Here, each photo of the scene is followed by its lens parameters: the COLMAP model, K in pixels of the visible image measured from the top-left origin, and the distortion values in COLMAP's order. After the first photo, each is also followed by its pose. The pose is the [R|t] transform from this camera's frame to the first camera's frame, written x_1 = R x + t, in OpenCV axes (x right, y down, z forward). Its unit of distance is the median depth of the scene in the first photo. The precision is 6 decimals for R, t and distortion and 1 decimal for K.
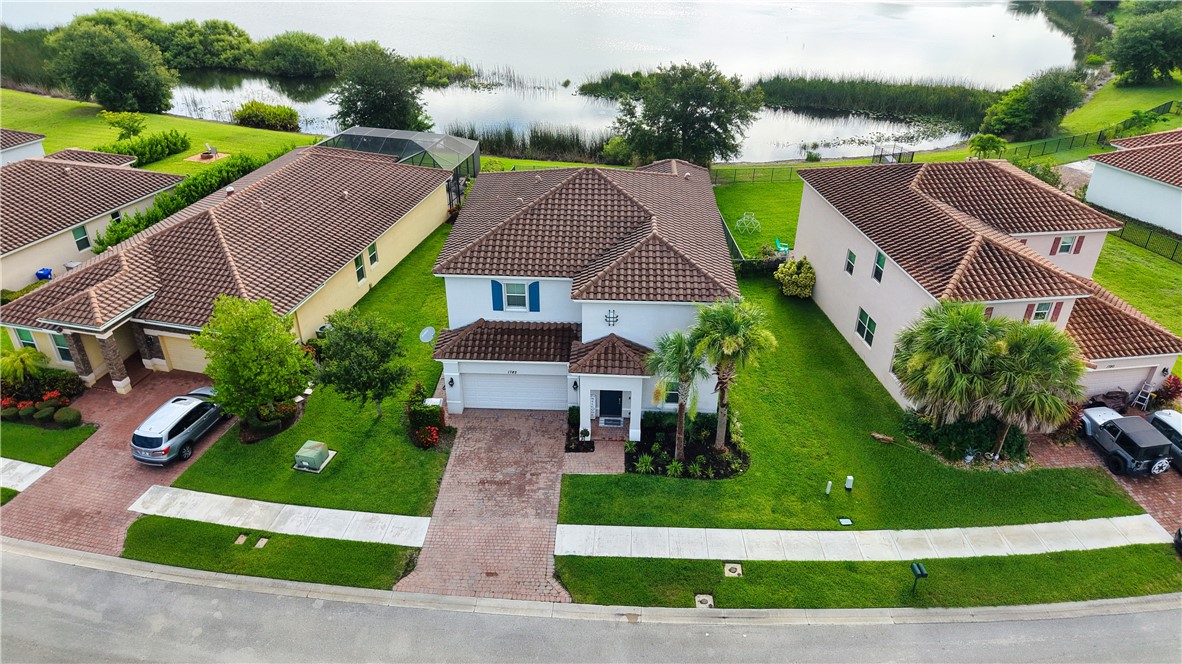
lens RADIAL K [[797.6, 0, 590.3], [0, 797.6, 335.8], [0, 0, 1]] dist [0.040475, -0.069574]
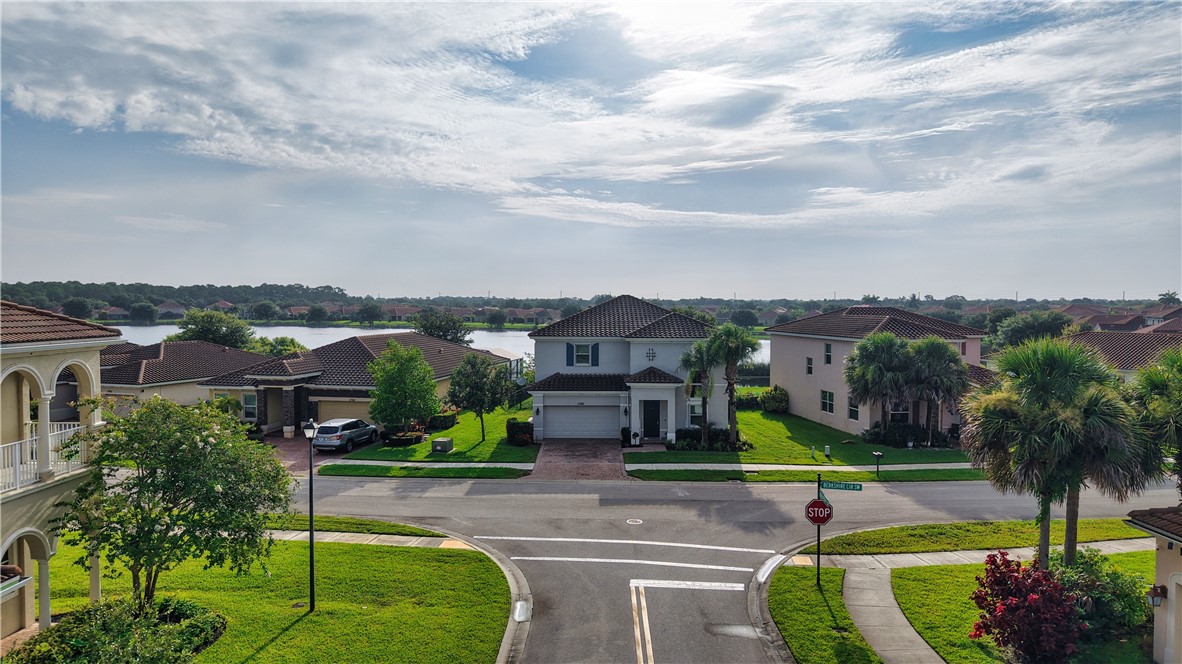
lens RADIAL K [[797.6, 0, 590.3], [0, 797.6, 335.8], [0, 0, 1]] dist [0.040475, -0.069574]
pose [[0.999258, -0.007962, 0.037684, -0.133262], [0.024908, 0.879858, -0.474583, 0.609330], [-0.029378, 0.475170, 0.879403, -0.296622]]
